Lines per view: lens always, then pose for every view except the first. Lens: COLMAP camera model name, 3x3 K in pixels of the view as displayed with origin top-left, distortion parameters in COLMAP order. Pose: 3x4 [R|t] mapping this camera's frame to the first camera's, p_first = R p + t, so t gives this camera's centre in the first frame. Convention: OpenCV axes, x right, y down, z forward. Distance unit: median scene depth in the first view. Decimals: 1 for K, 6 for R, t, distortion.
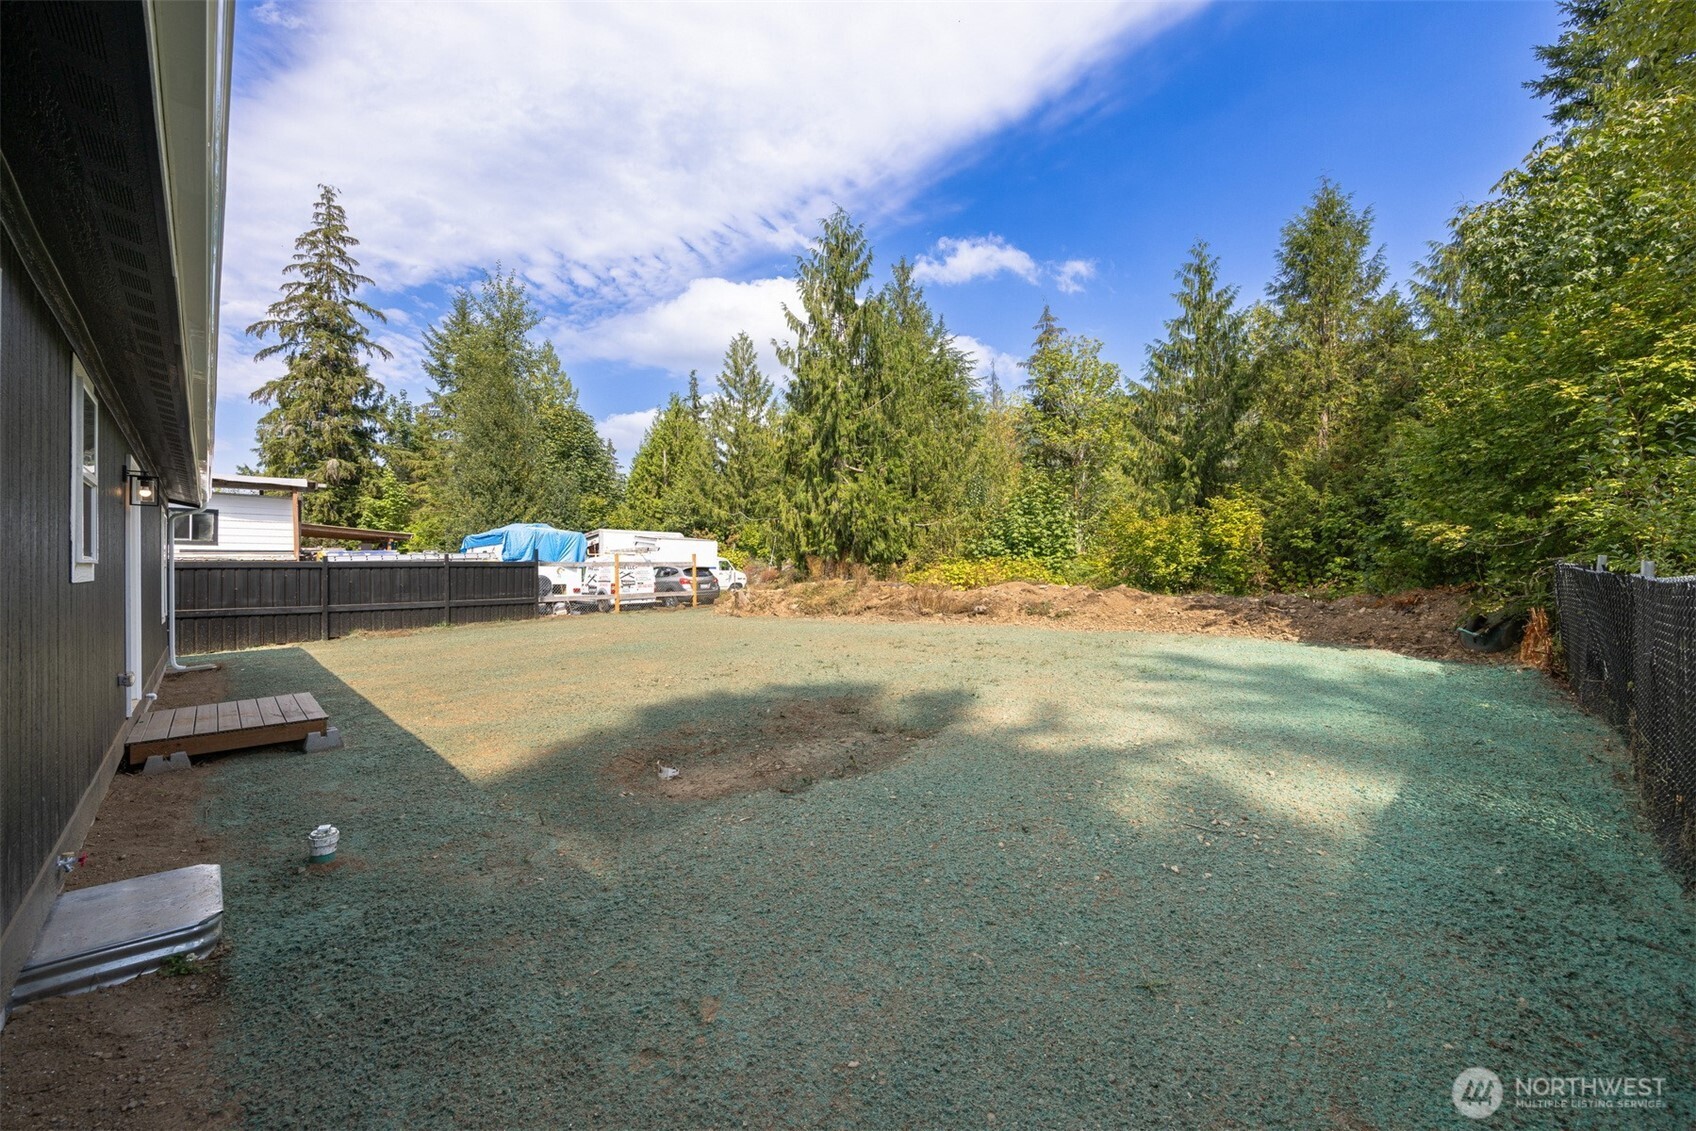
lens RADIAL K [[679.3, 0, 844.7], [0, 679.3, 564.3], [0, 0, 1]] dist [0.000391, -0.000107]
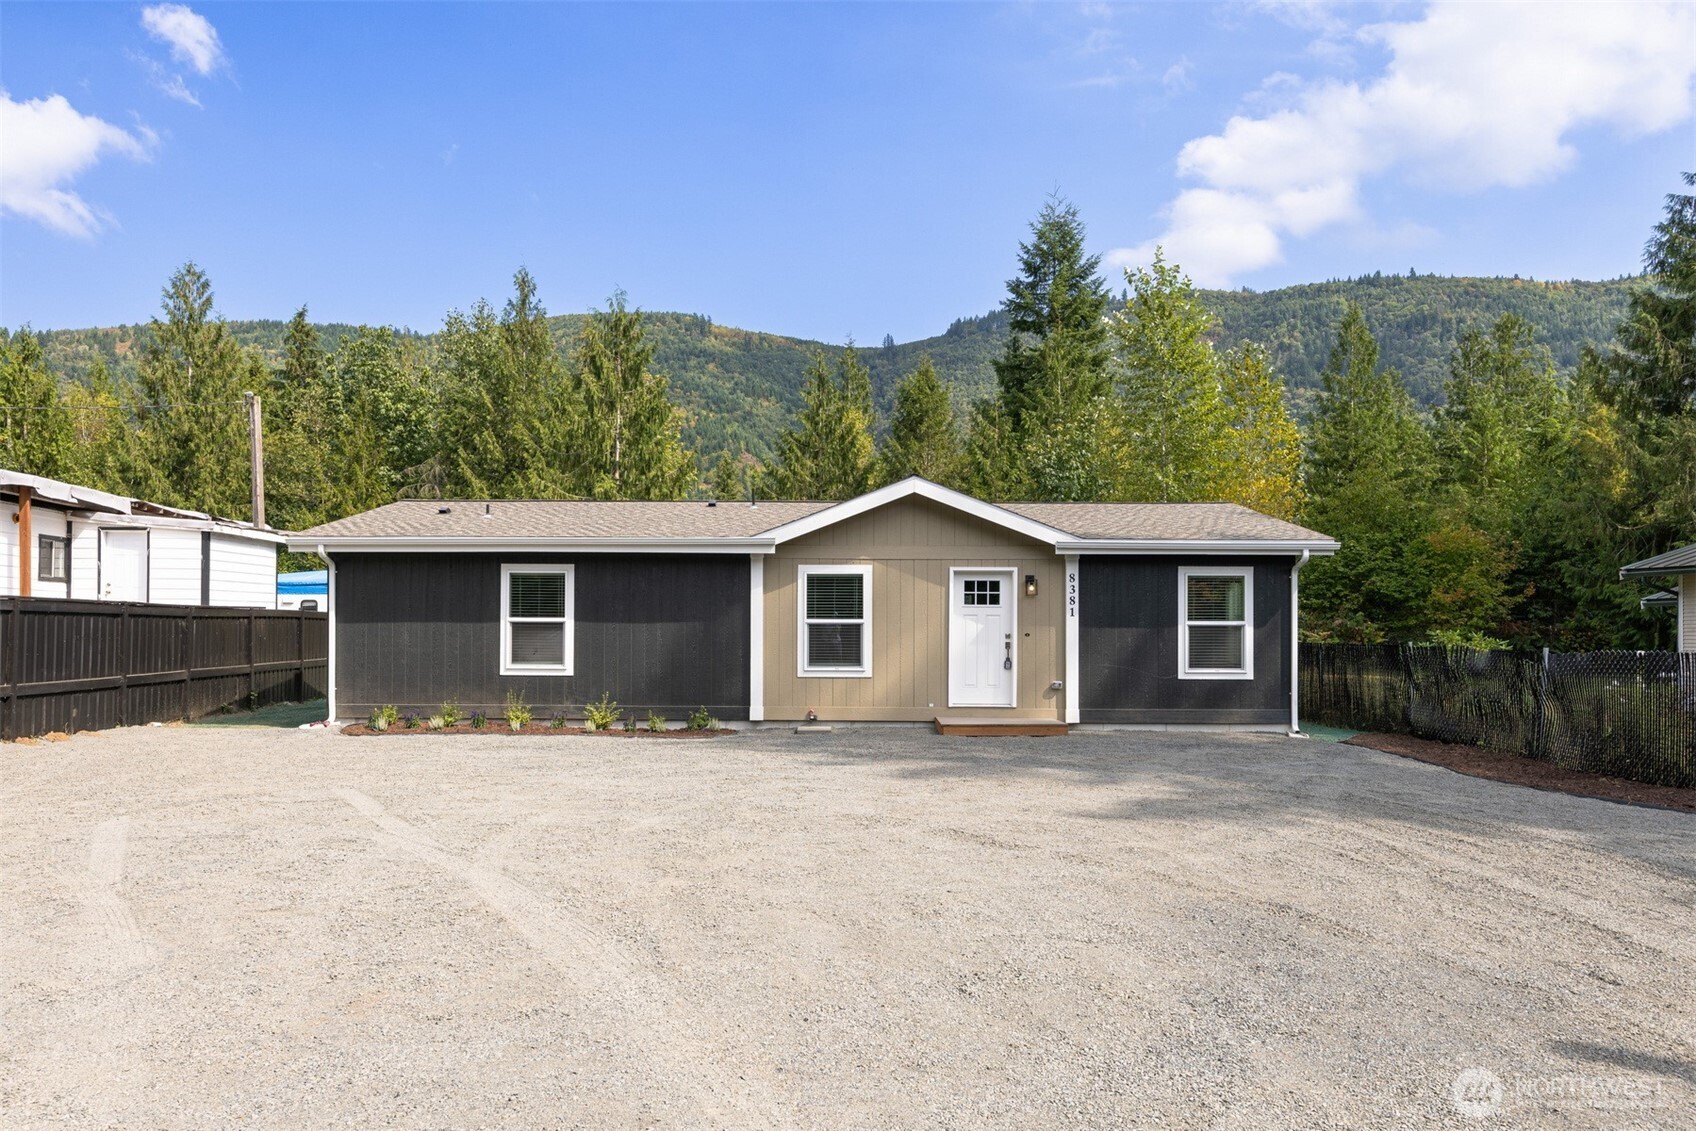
lens RADIAL K [[1120.9, 0, 831.8], [0, 1120.9, 603.1], [0, 0, 1]] dist [-0.005567, -0.001494]
pose [[0.720881, 0.024538, 0.692624, -1.864632], [-0.017812, 0.999699, -0.016879, -0.003198], [-0.692830, -0.000169, 0.721101, -0.943555]]
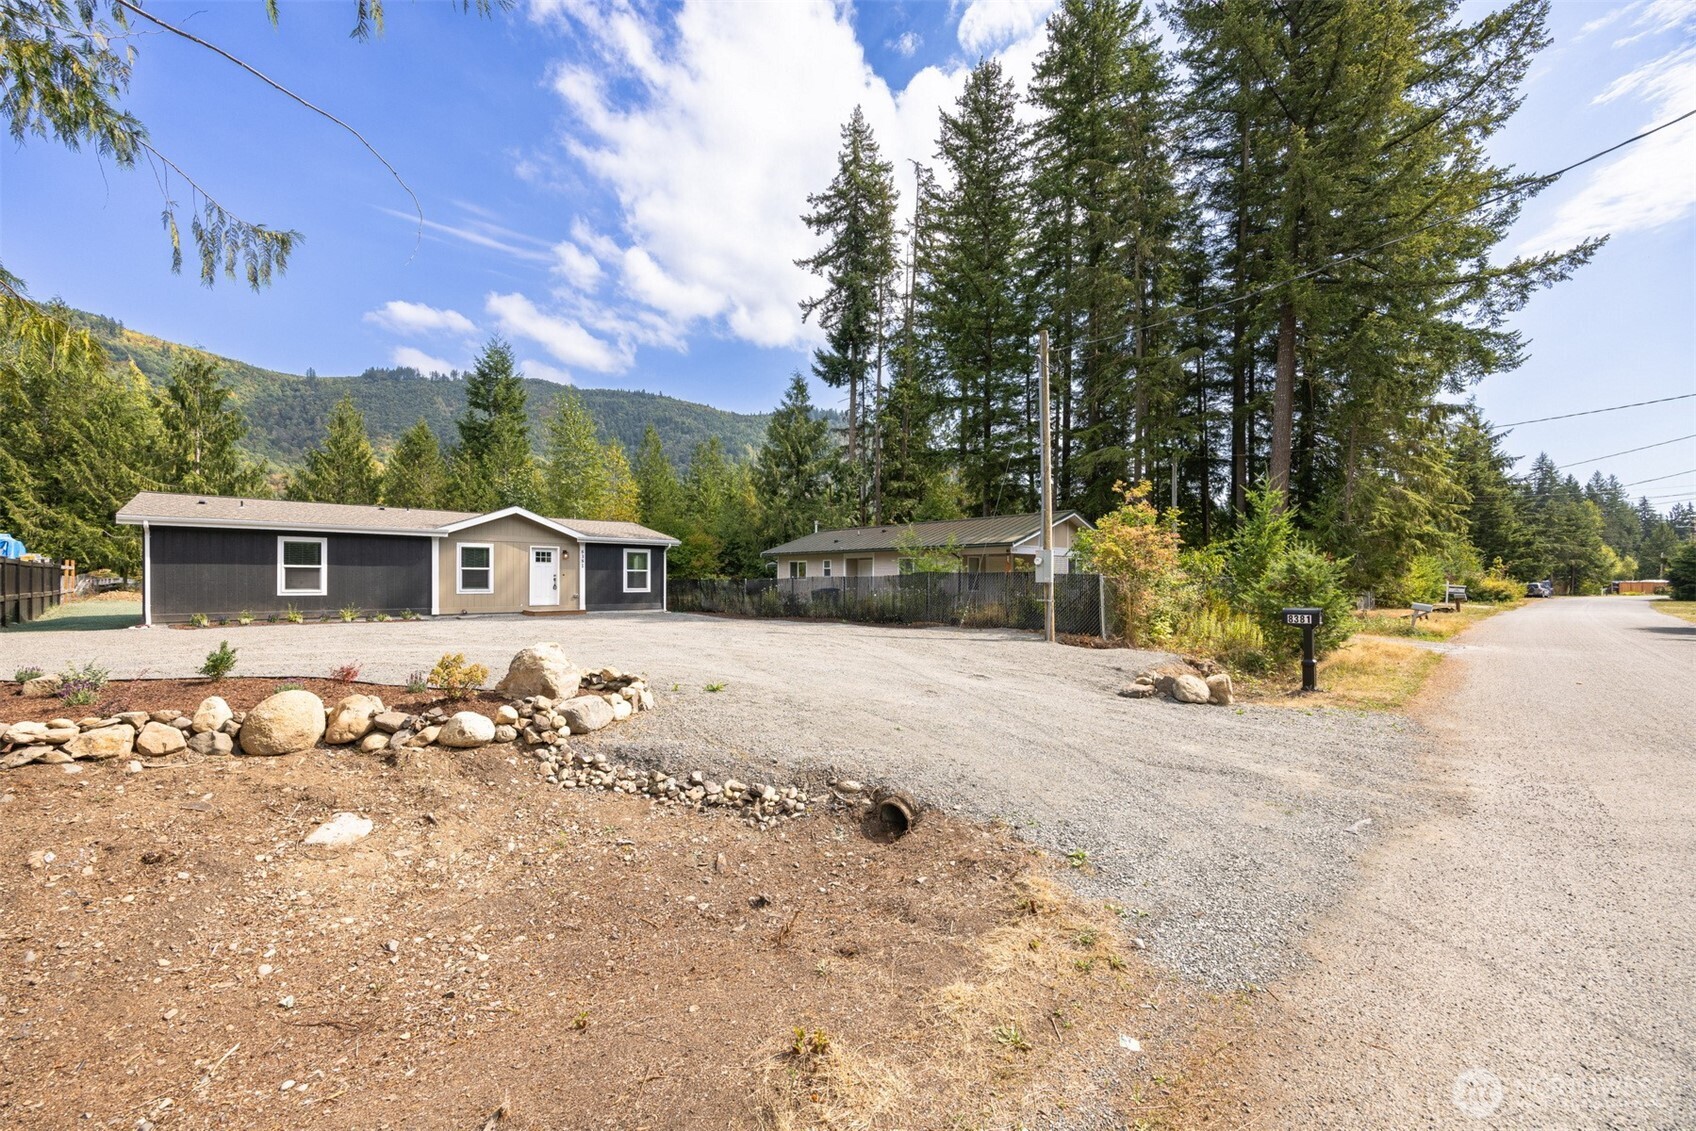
lens RADIAL K [[639.5, 0, 810.4], [0, 639.5, 589.8], [0, 0, 1]] dist [0.000293, -0.000273]
pose [[0.095799, -0.005830, 0.995384, -2.572959], [-0.013461, 0.999884, 0.007152, 0.029967], [-0.995310, -0.014084, 0.095709, -1.025801]]
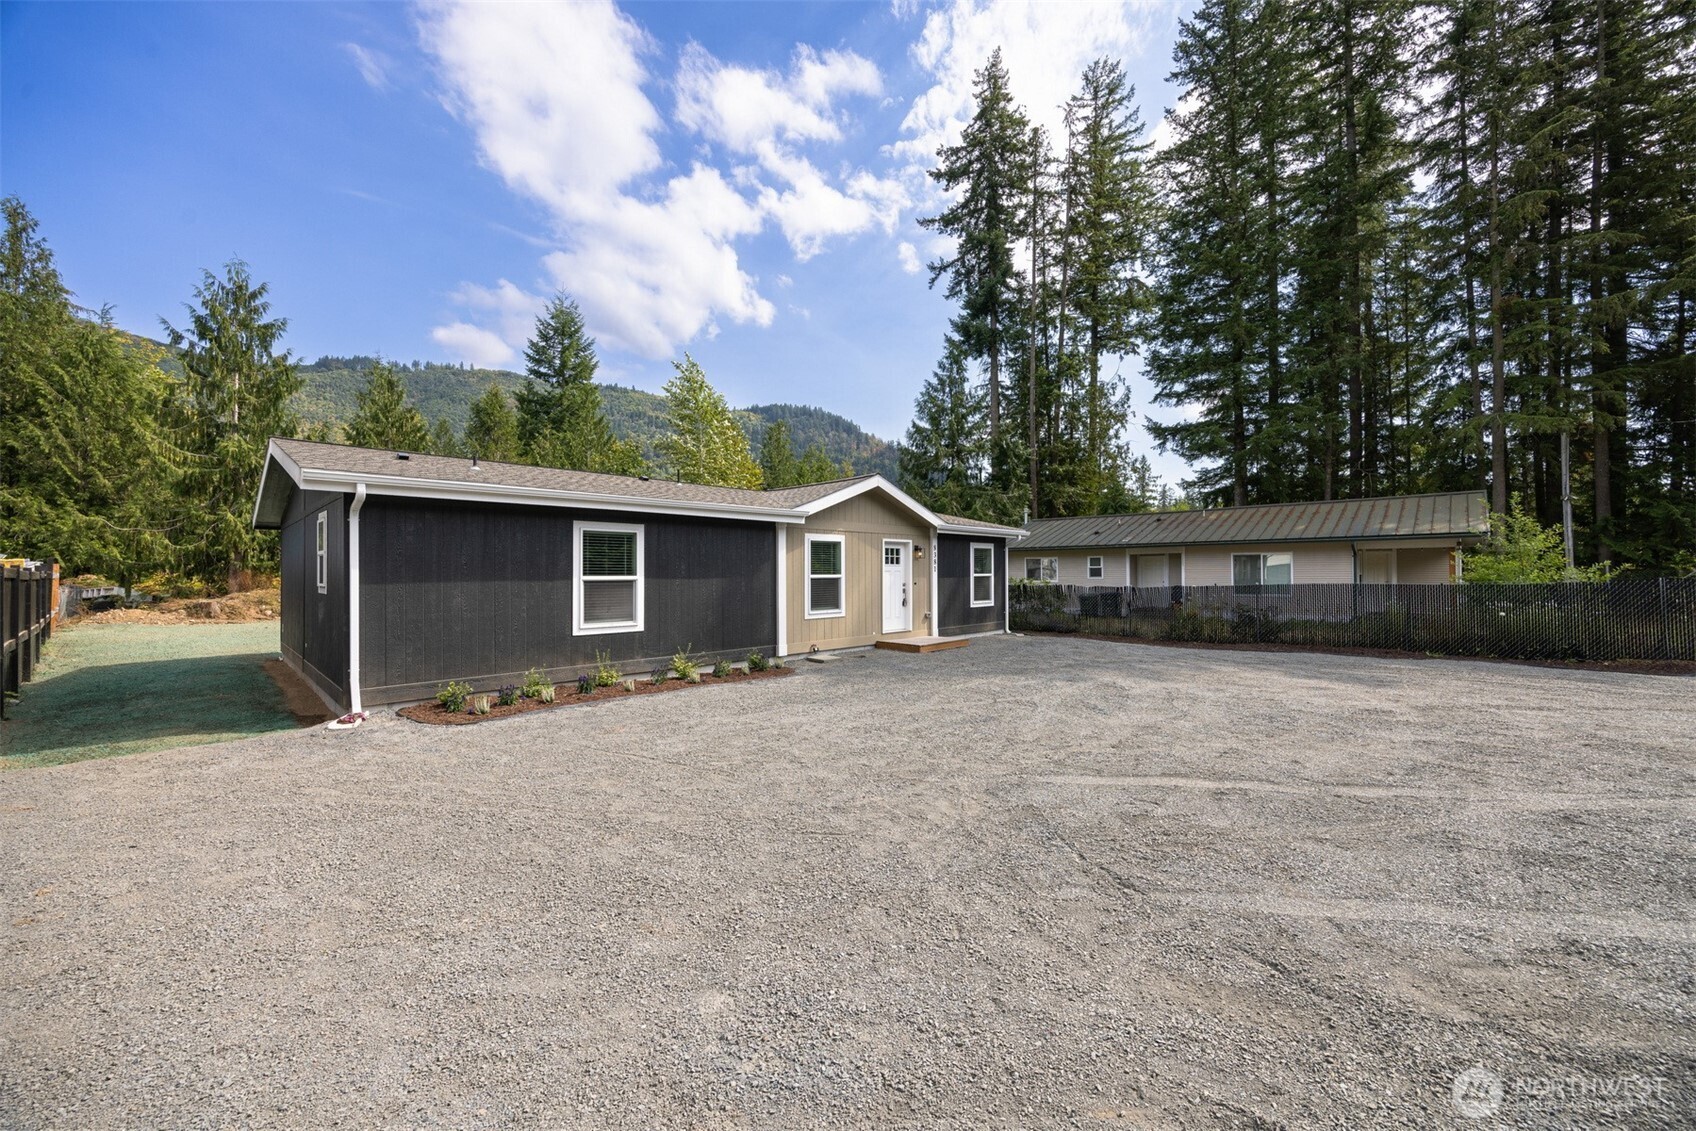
lens RADIAL K [[639.5, 0, 846.8], [0, 639.5, 561.7], [0, 0, 1]] dist [0.000293, -0.000273]
pose [[0.012902, 0.029206, 0.999490, -1.963250], [-0.004196, 0.999566, -0.029154, 0.002700], [-0.999908, -0.003818, 0.013019, 0.038159]]
